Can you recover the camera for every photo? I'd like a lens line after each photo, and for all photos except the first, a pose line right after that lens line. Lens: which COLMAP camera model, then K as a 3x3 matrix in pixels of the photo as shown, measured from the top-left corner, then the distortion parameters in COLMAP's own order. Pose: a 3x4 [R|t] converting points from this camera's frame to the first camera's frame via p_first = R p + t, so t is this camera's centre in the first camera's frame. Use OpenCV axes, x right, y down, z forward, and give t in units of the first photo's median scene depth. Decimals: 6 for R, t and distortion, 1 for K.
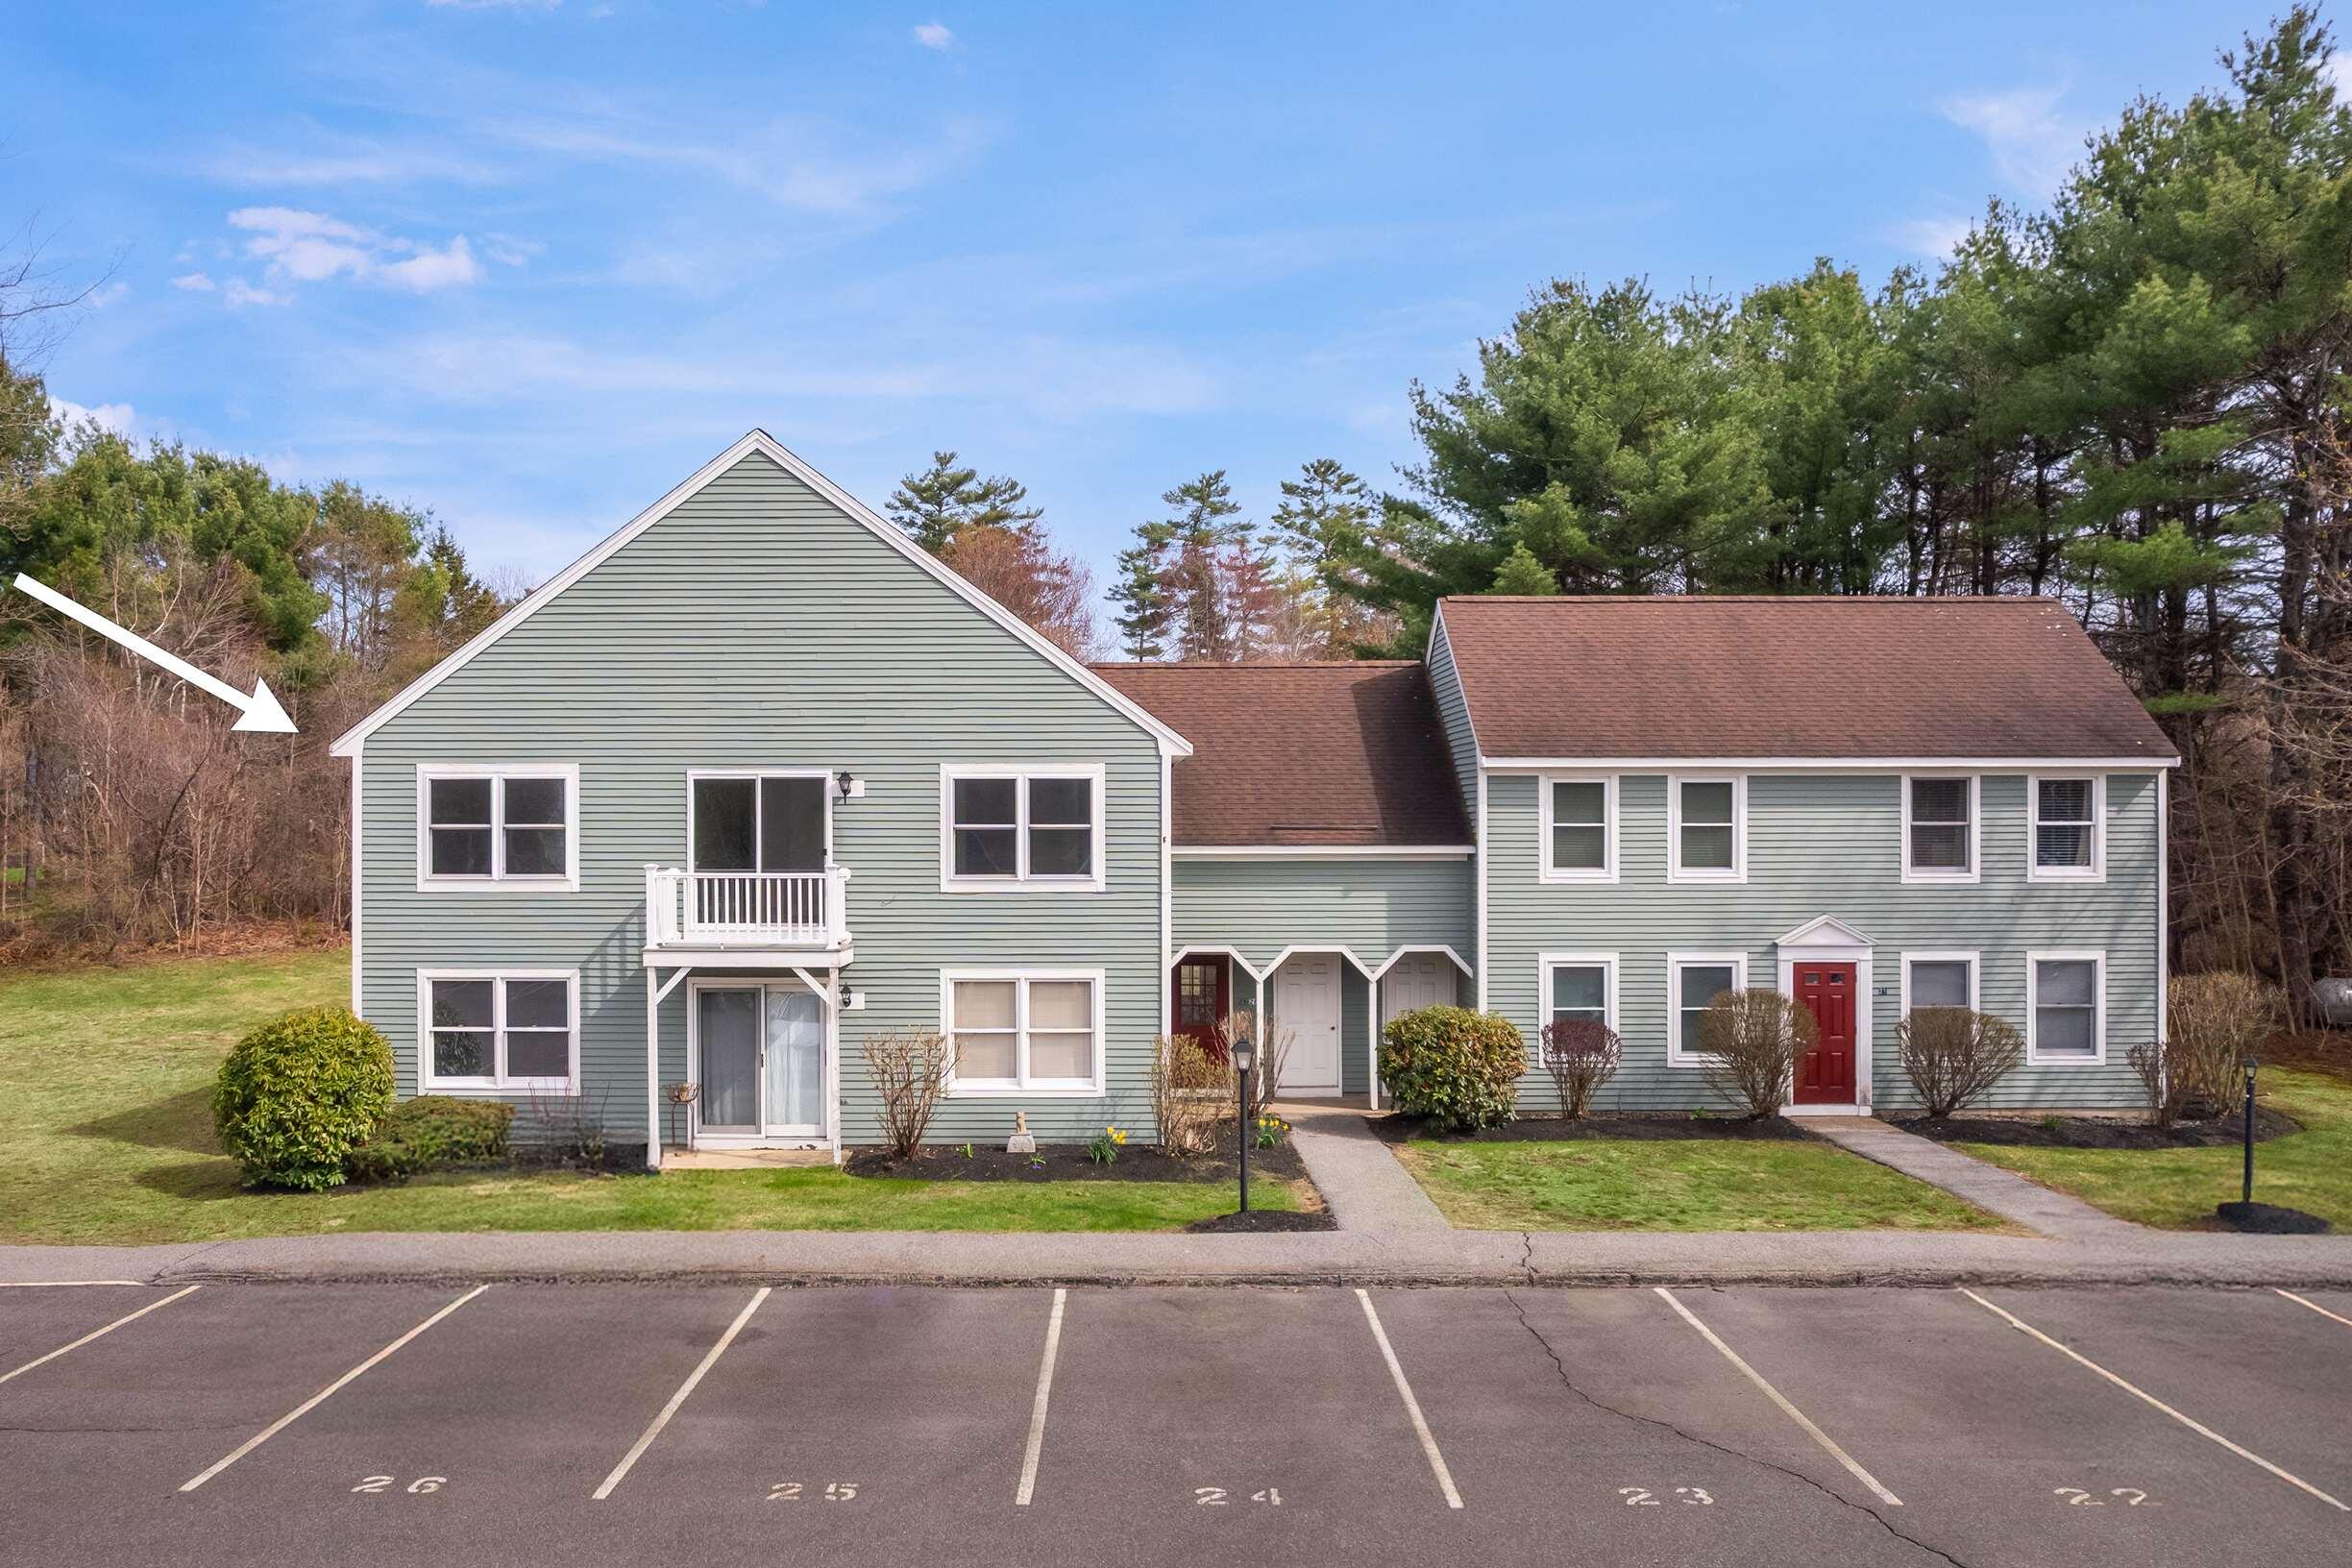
lens RADIAL K [[1892.0, 0, 1173.1], [0, 1892.0, 792.5], [0, 0, 1]] dist [-0.010224, -0.000423]
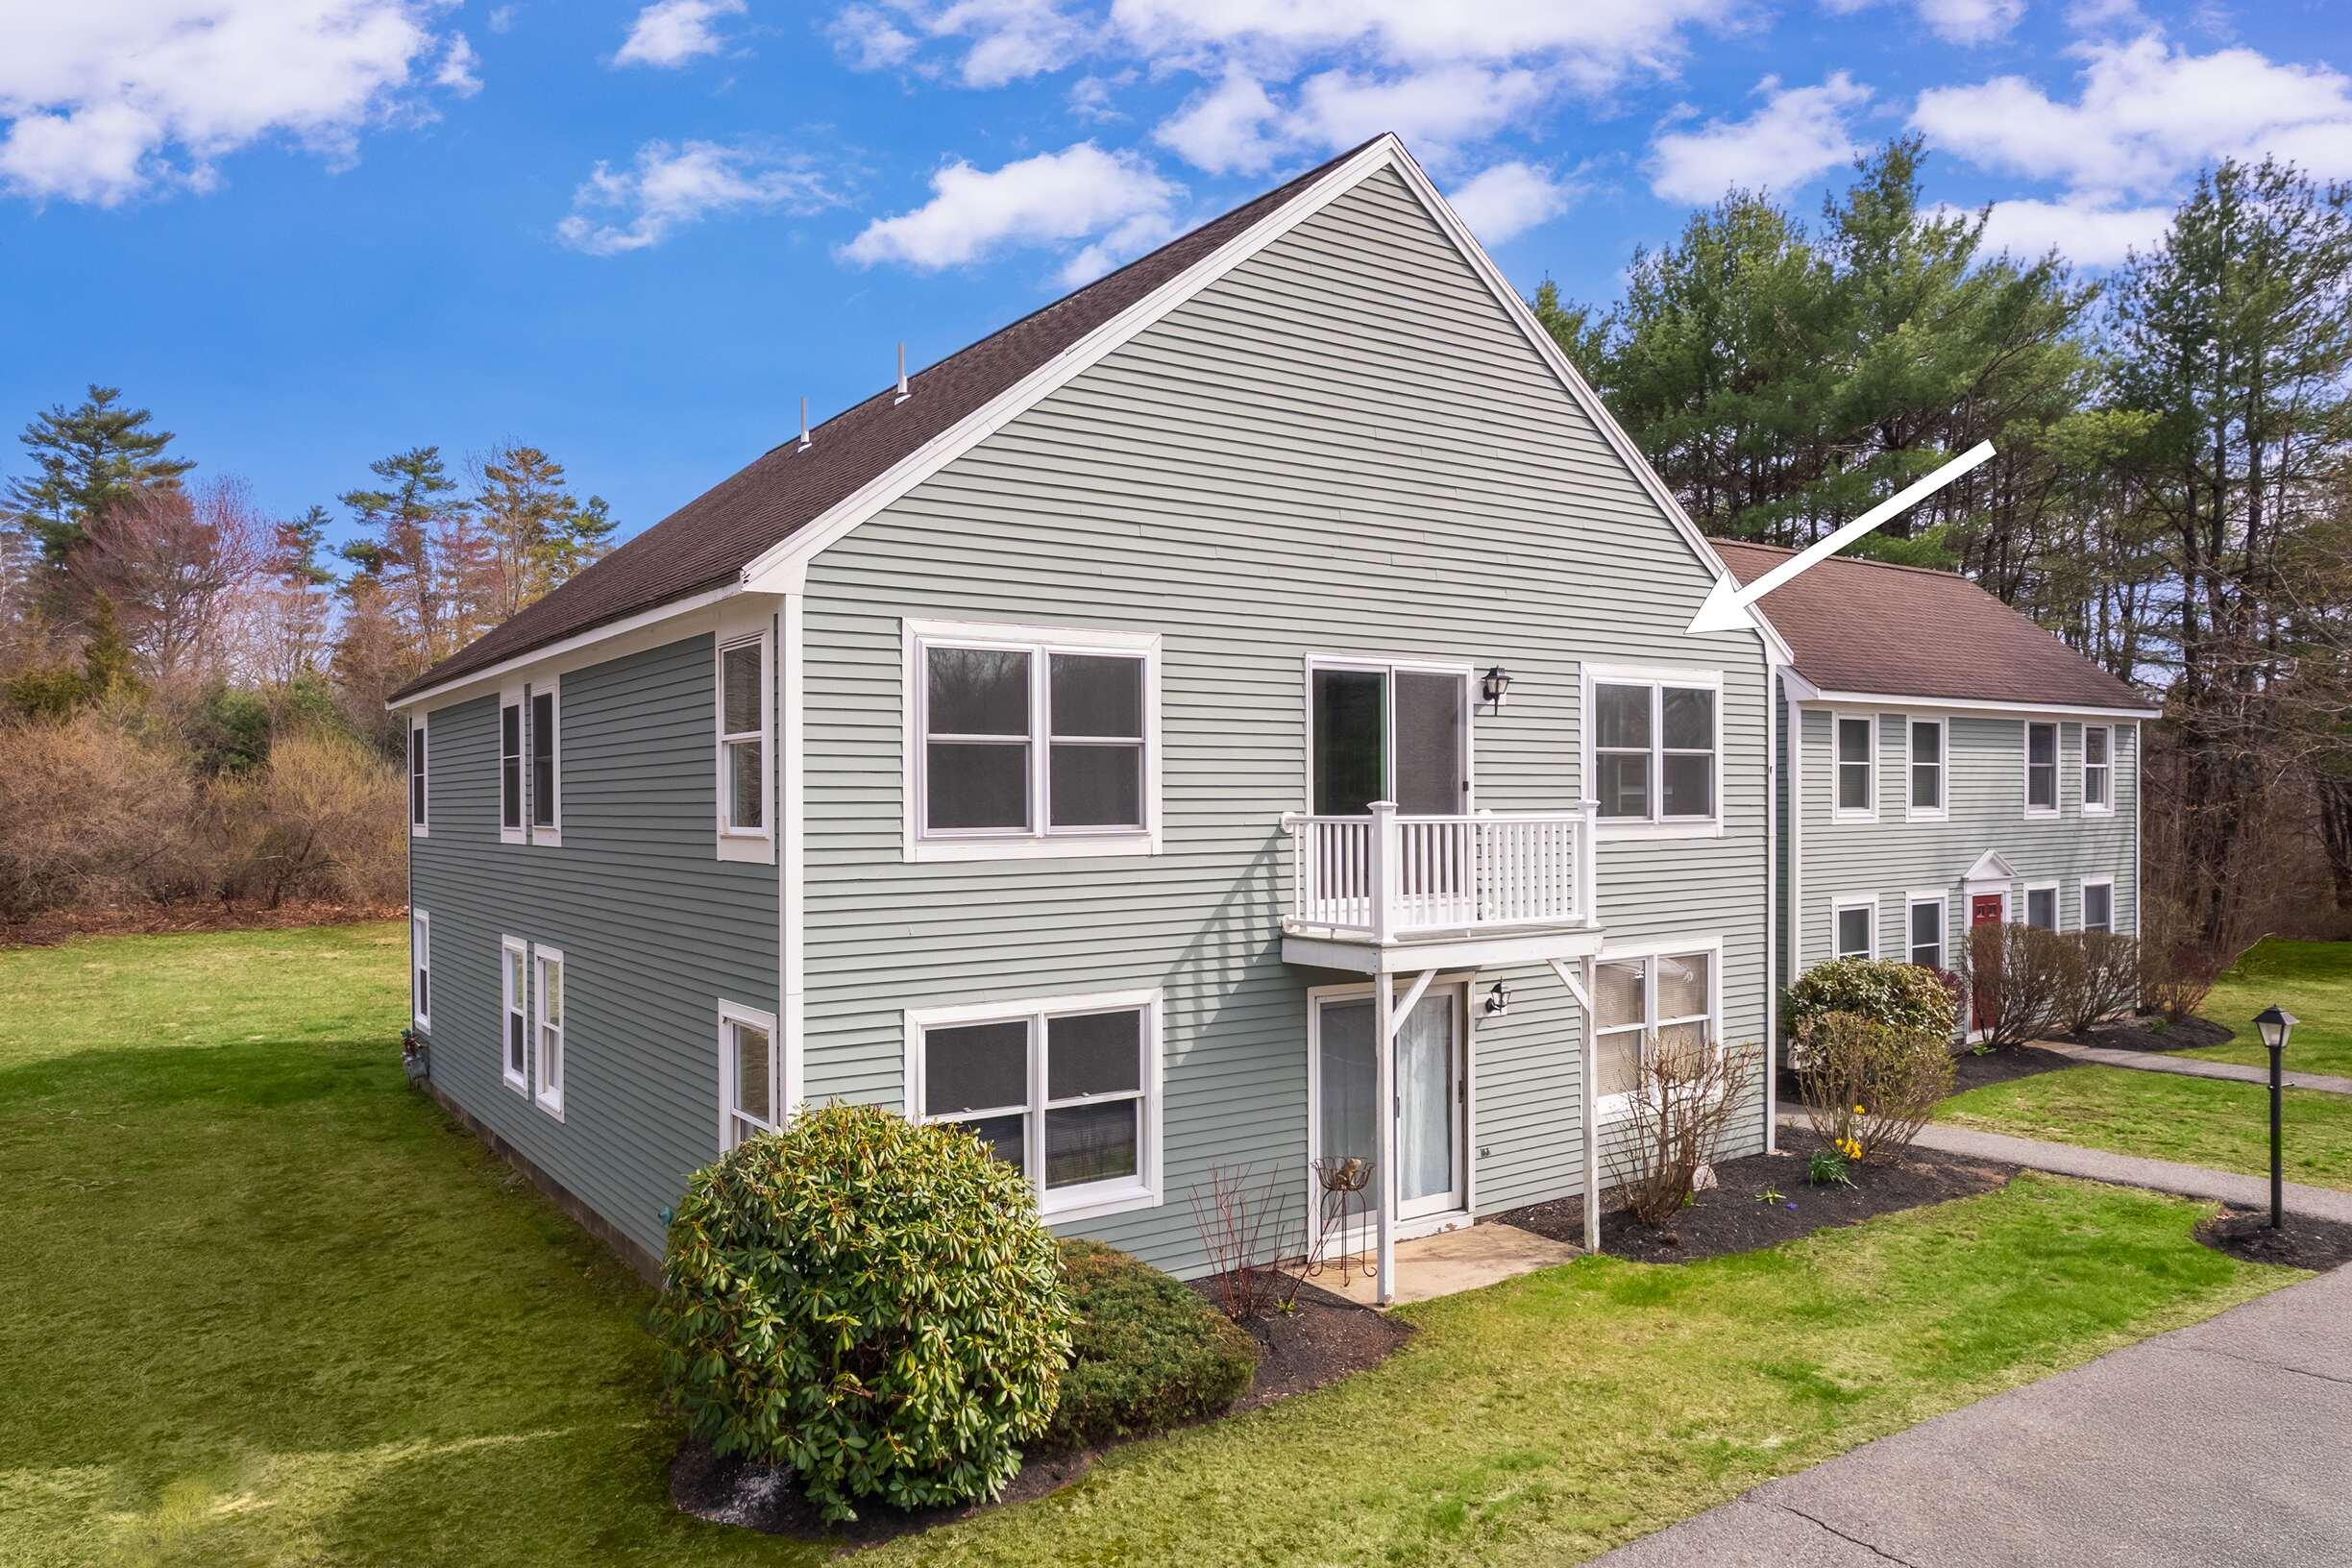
lens RADIAL K [[1552.1, 0, 1175.6], [0, 1552.1, 786.1], [0, 0, 1]] dist [-0.020548, 0.002622]
pose [[0.821647, -0.000649, 0.569996, -0.581635], [0.000302, 1.000000, 0.000703, 0.031103], [-0.569996, -0.000406, 0.821647, 0.604934]]
